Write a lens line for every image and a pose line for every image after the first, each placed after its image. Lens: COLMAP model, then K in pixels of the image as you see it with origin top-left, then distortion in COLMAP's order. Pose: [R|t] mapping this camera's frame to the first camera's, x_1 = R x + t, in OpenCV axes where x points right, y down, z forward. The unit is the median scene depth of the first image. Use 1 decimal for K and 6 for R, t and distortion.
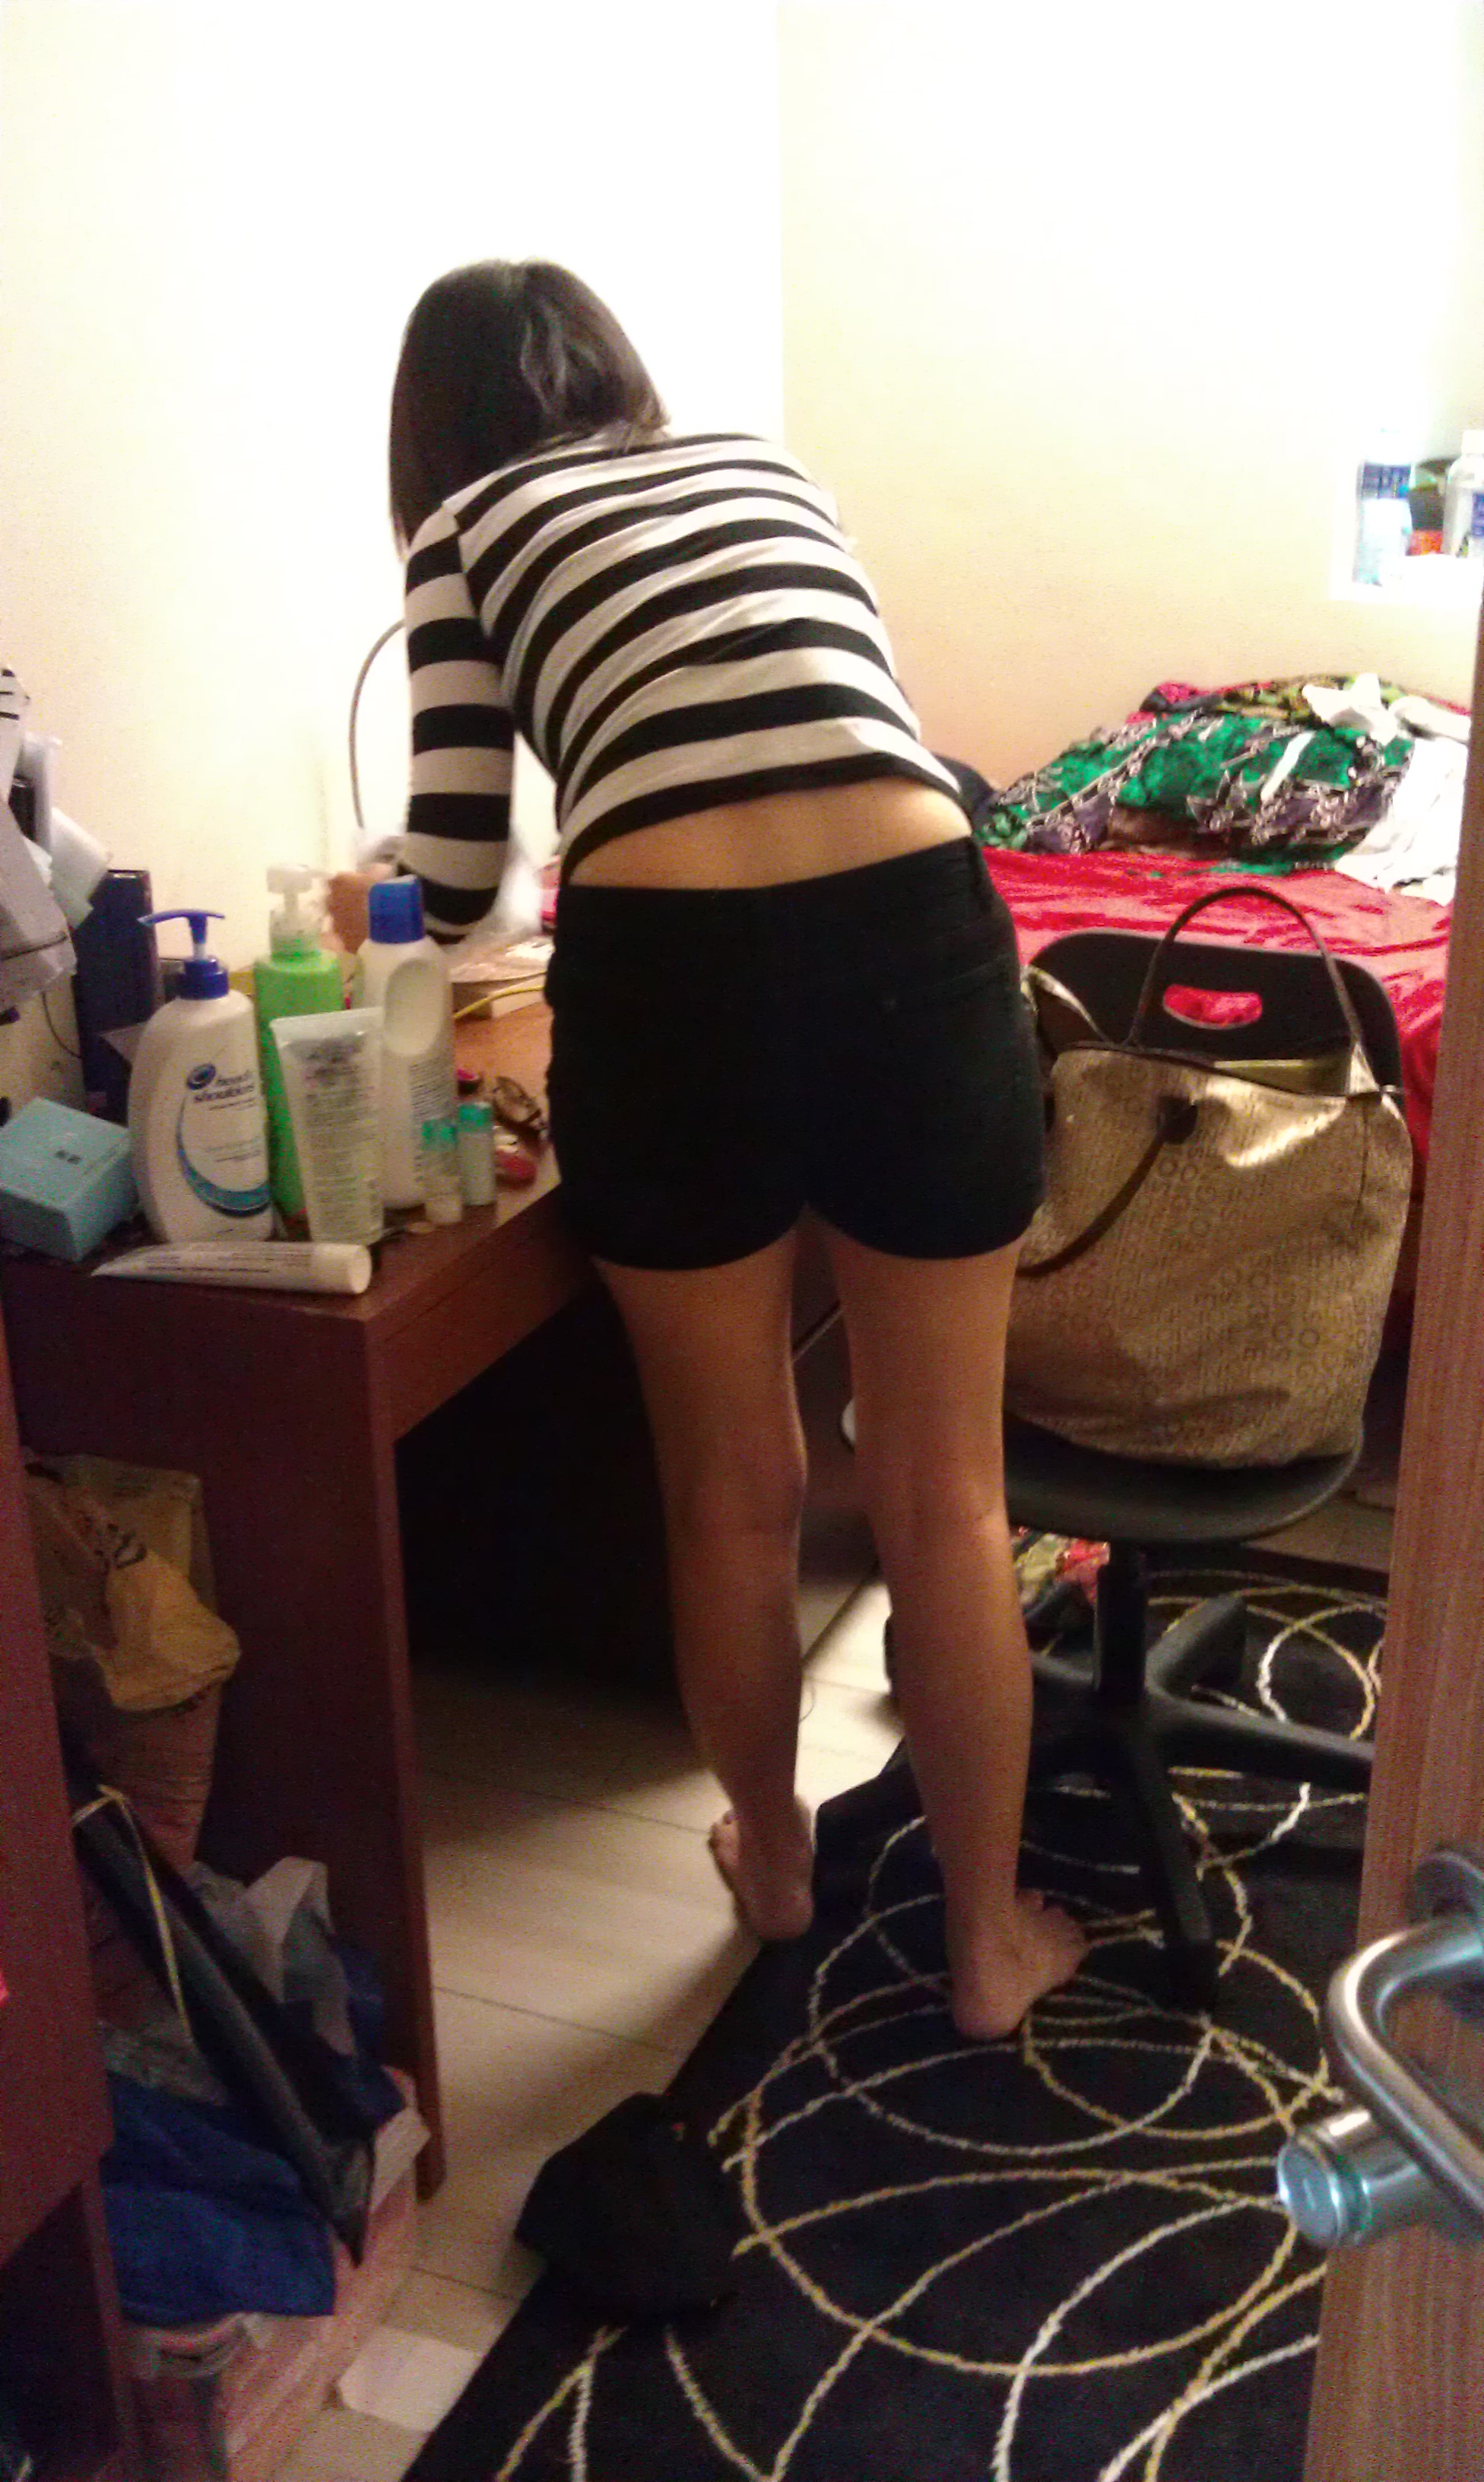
lens RADIAL K [[2434.2, 0, 763.7], [0, 2434.2, 1230.8], [0, 0, 1]] dist [-0.030046, 0.000000]
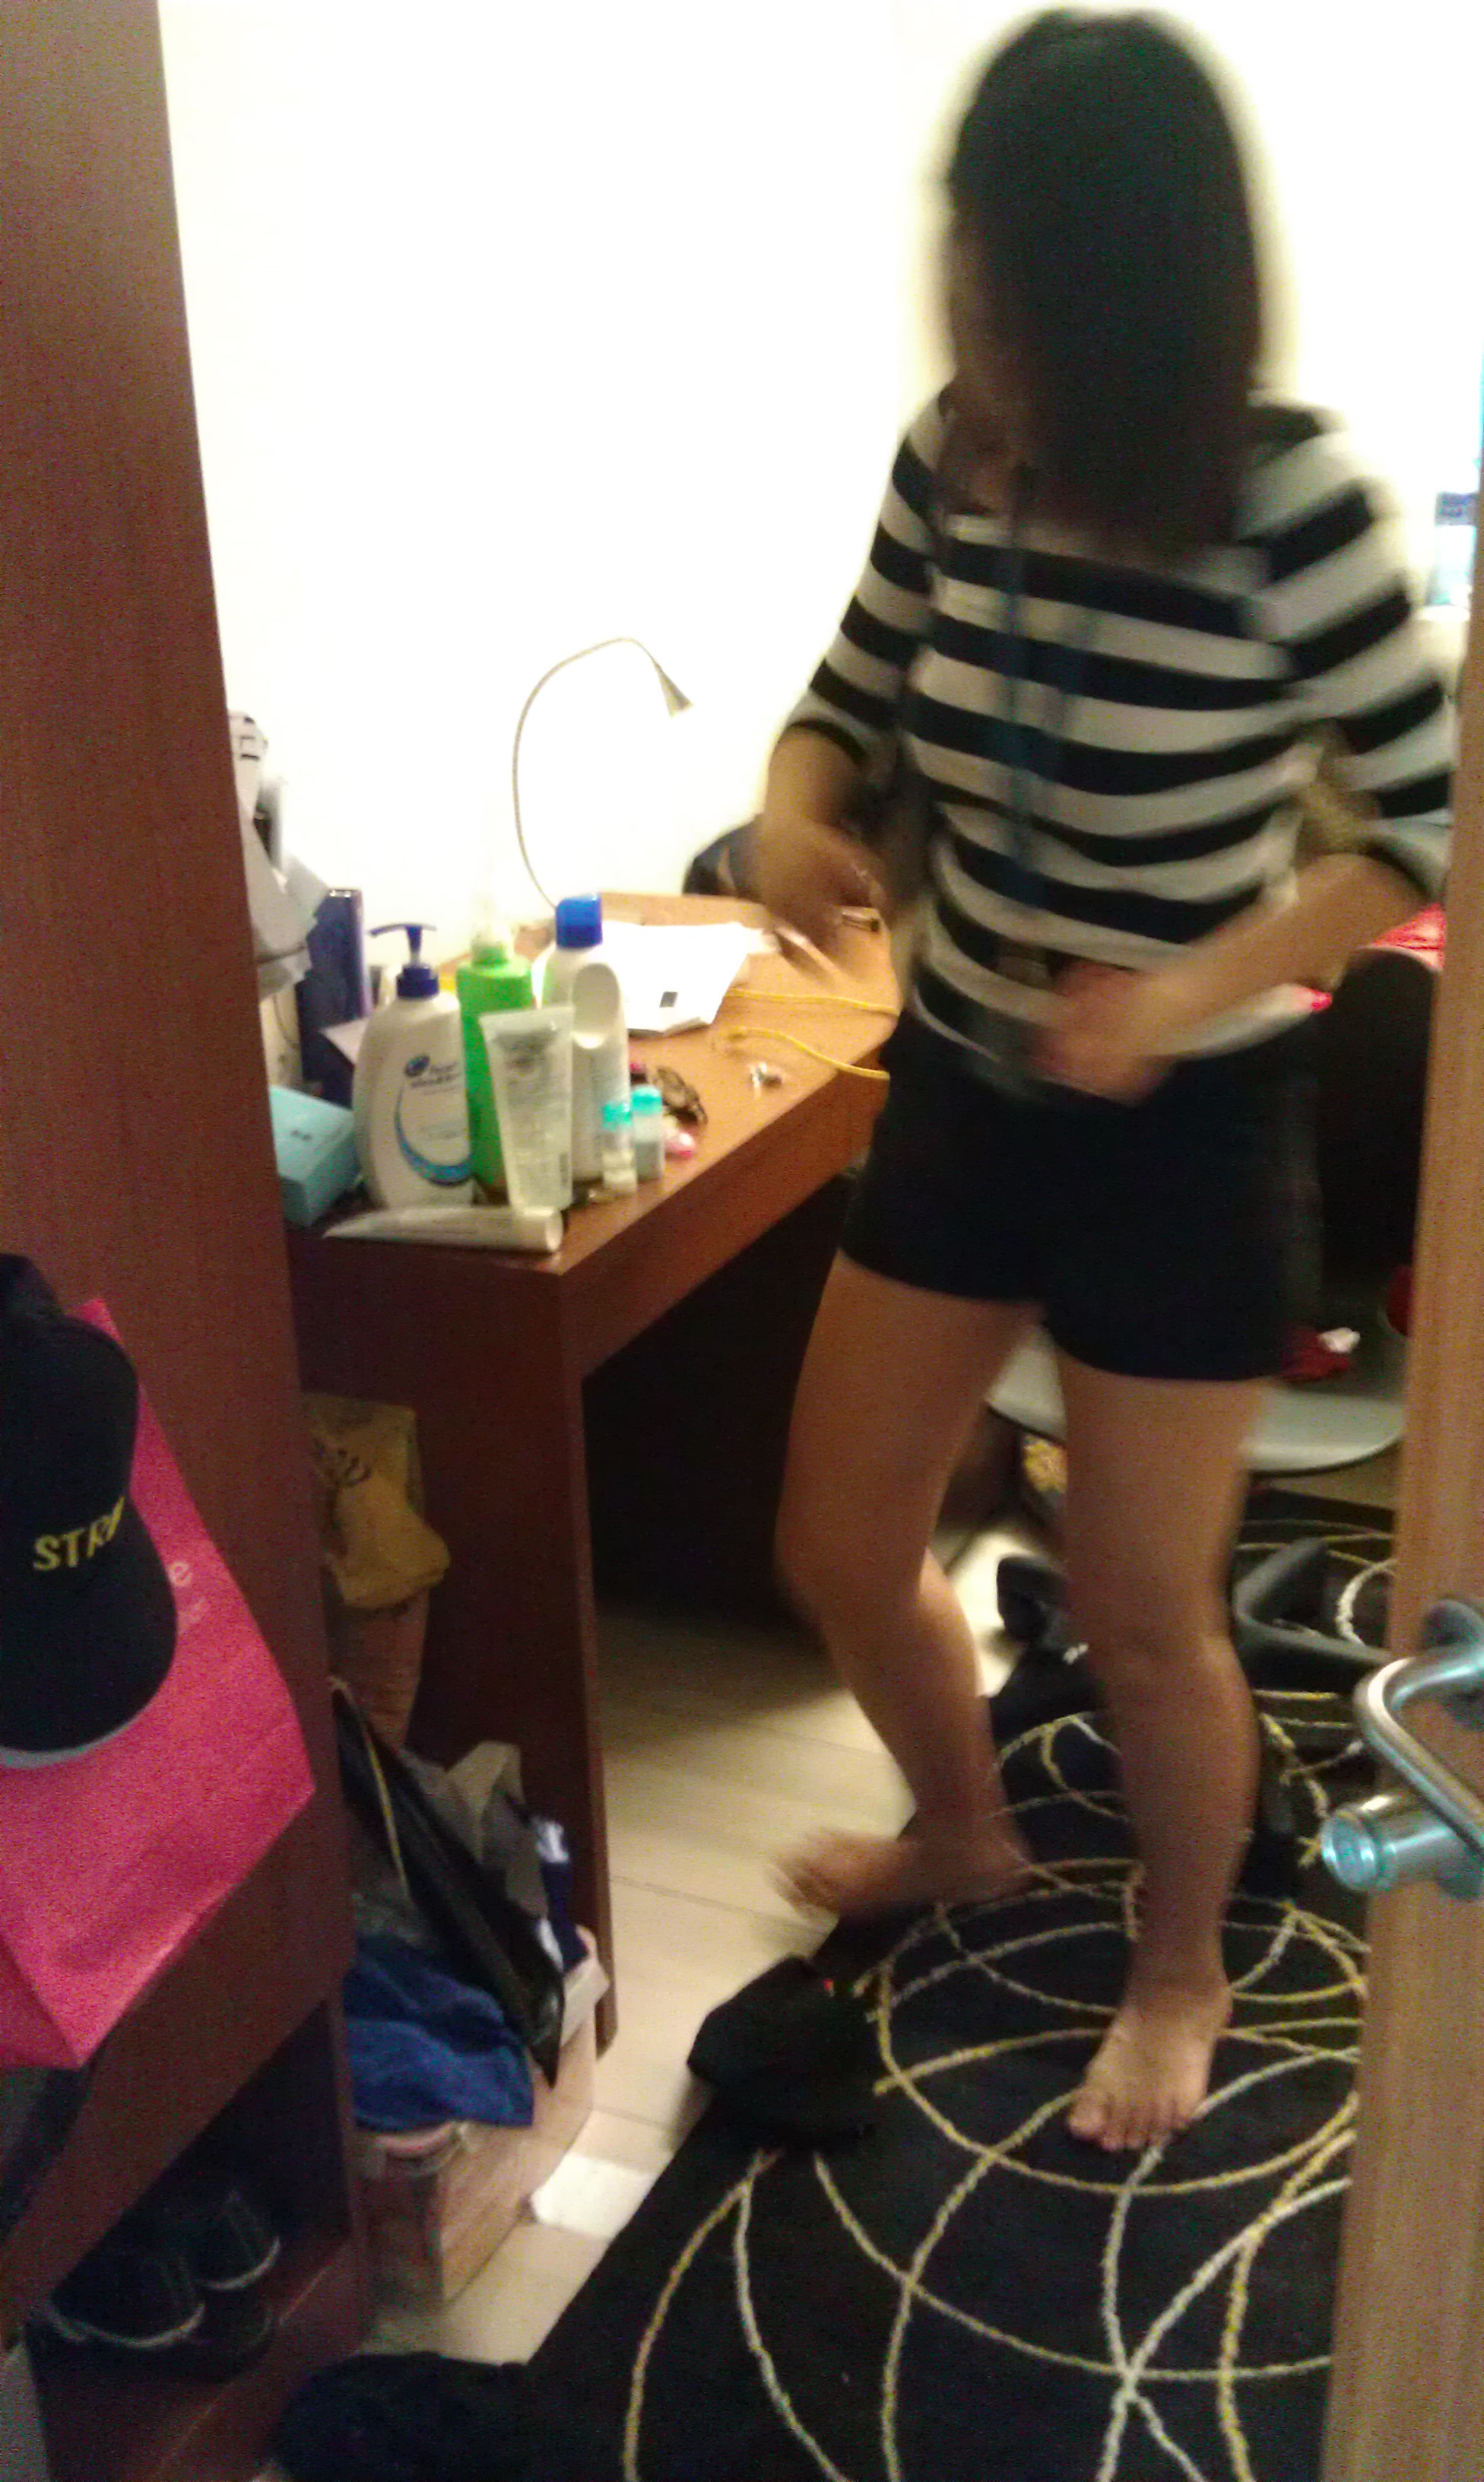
lens RADIAL K [[2434.2, 0, 764.4], [0, 2434.2, 1221.9], [0, 0, 1]] dist [-0.030046, 0.000000]
pose [[0.999335, -0.003384, -0.036312, -0.021079], [0.003161, 0.999976, -0.006177, 0.018390], [0.036332, 0.006058, 0.999321, -0.150081]]
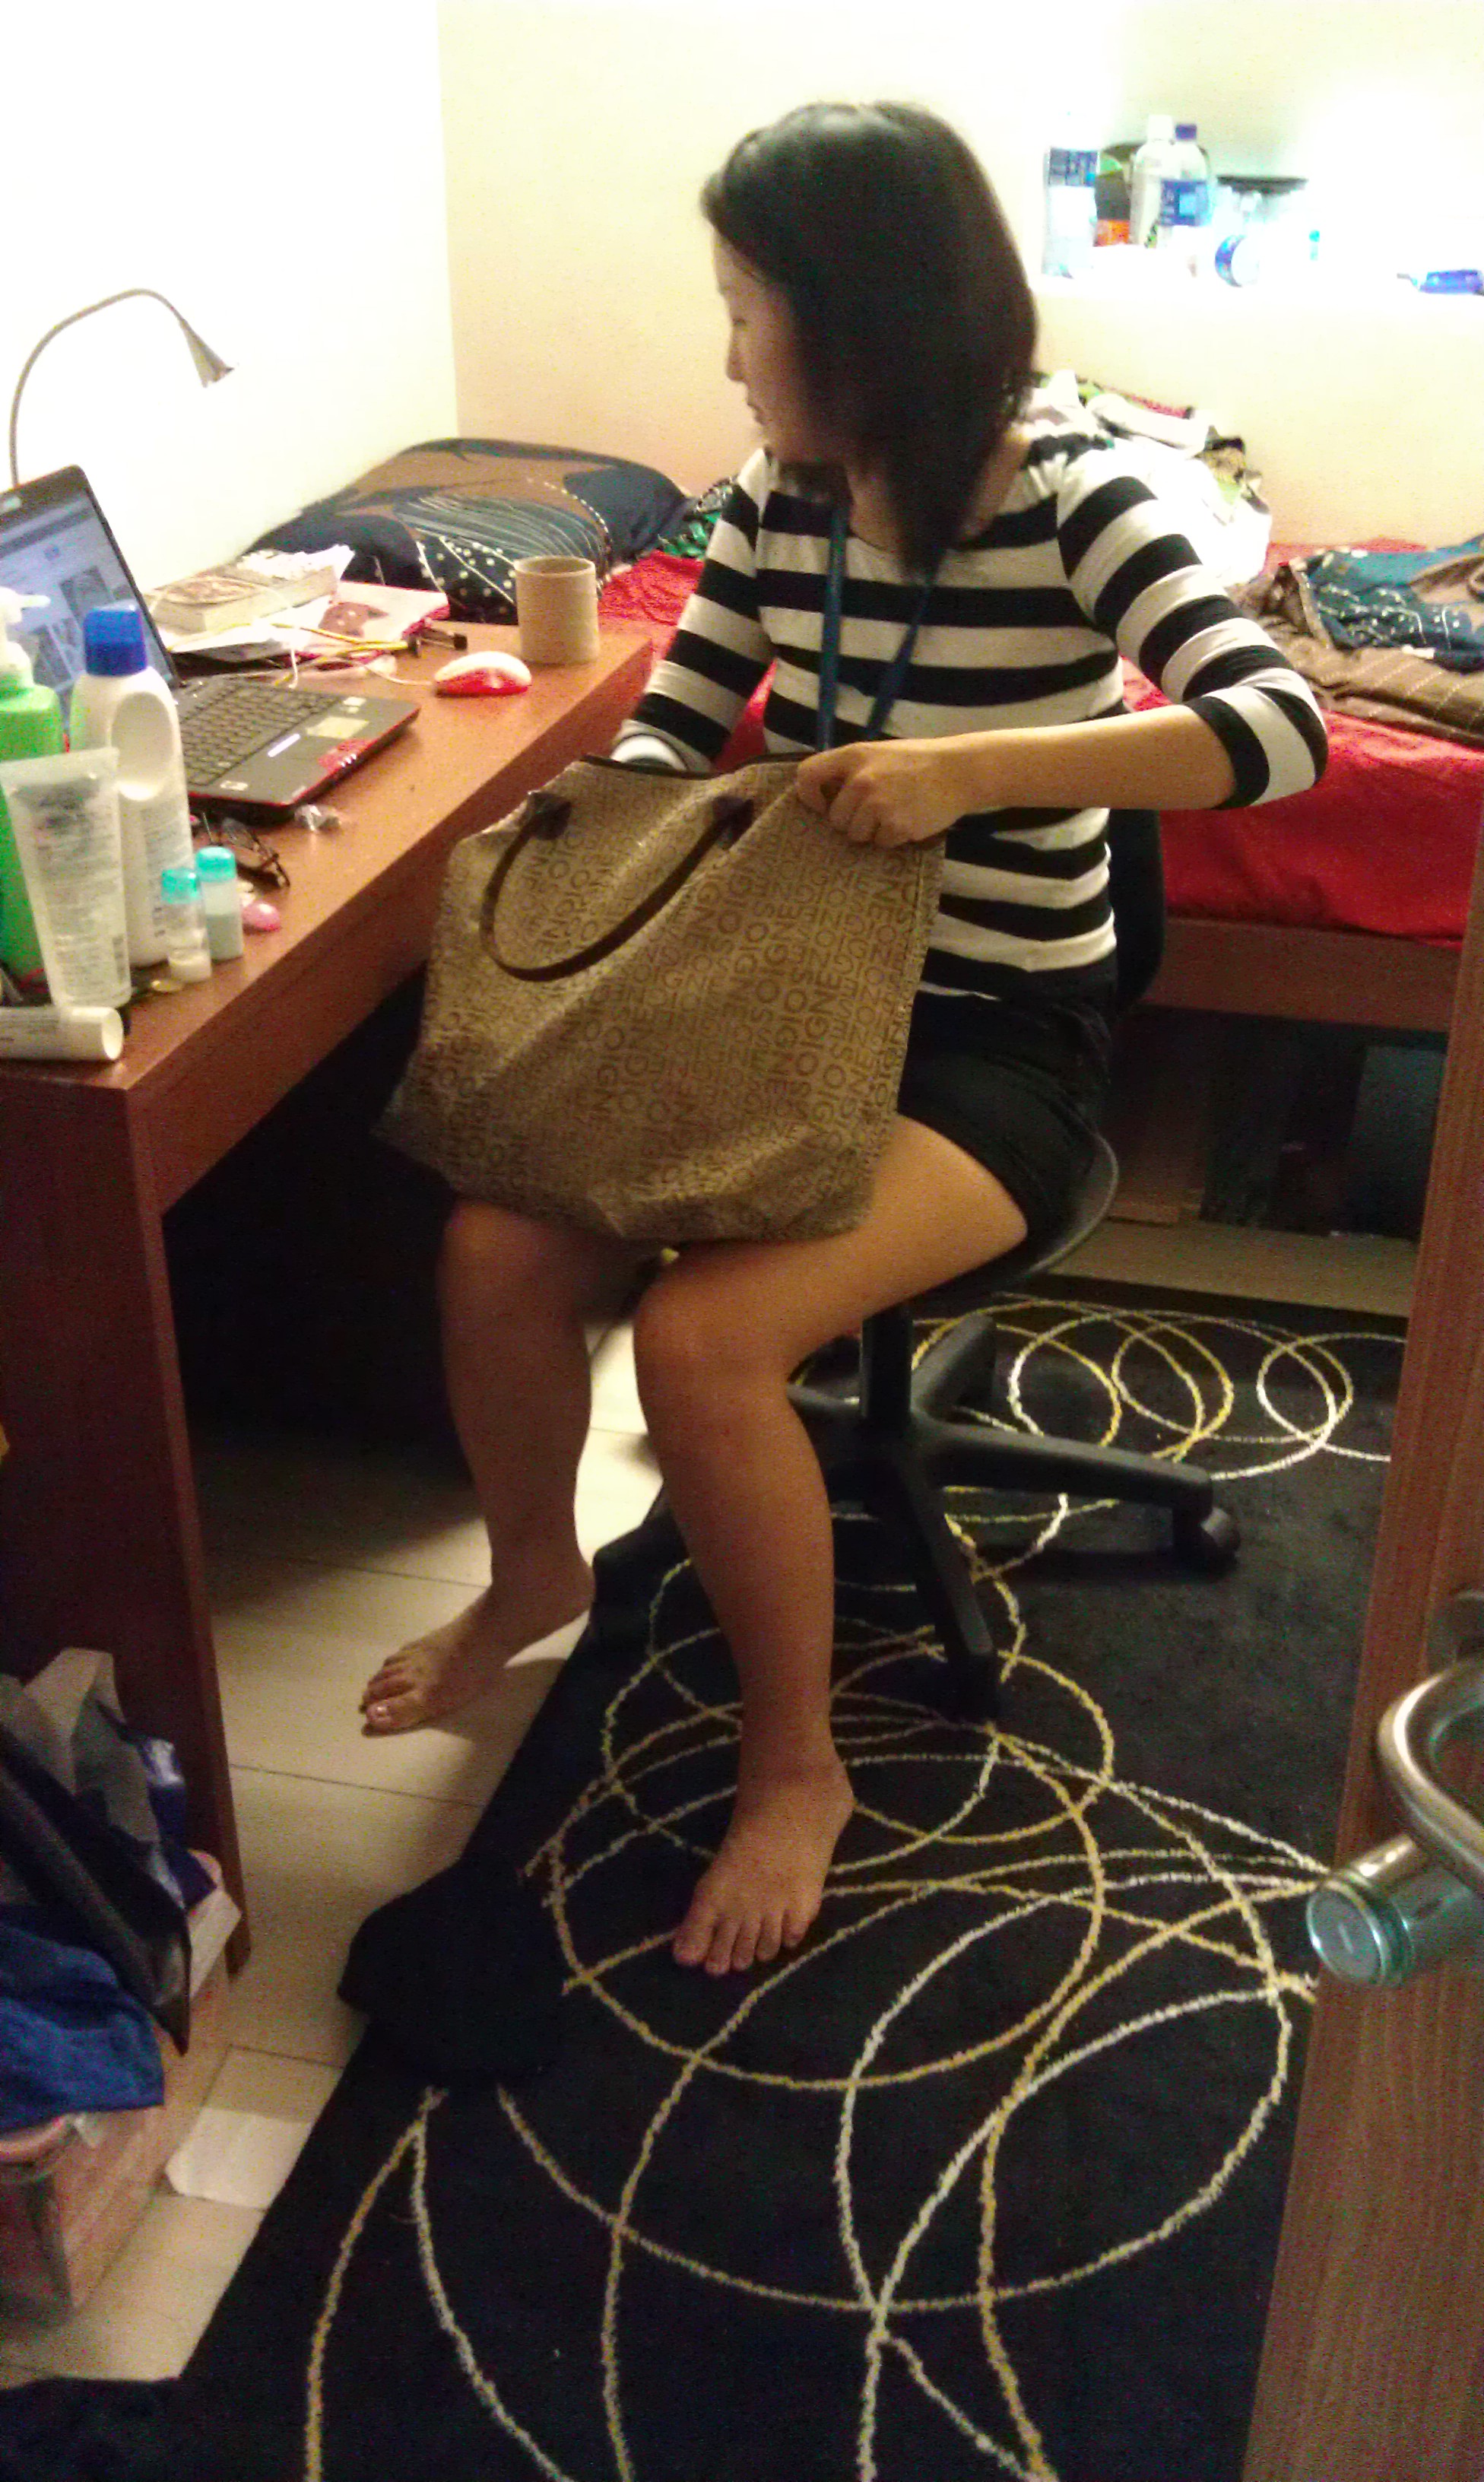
lens RADIAL K [[2434.2, 0, 751.7], [0, 2434.2, 1220.4], [0, 0, 1]] dist [-0.030046, 0.000000]
pose [[0.988517, -0.060423, 0.138505, -0.052325], [0.045254, 0.992883, 0.110163, -0.003845], [-0.144176, -0.102631, 0.984216, 0.035338]]
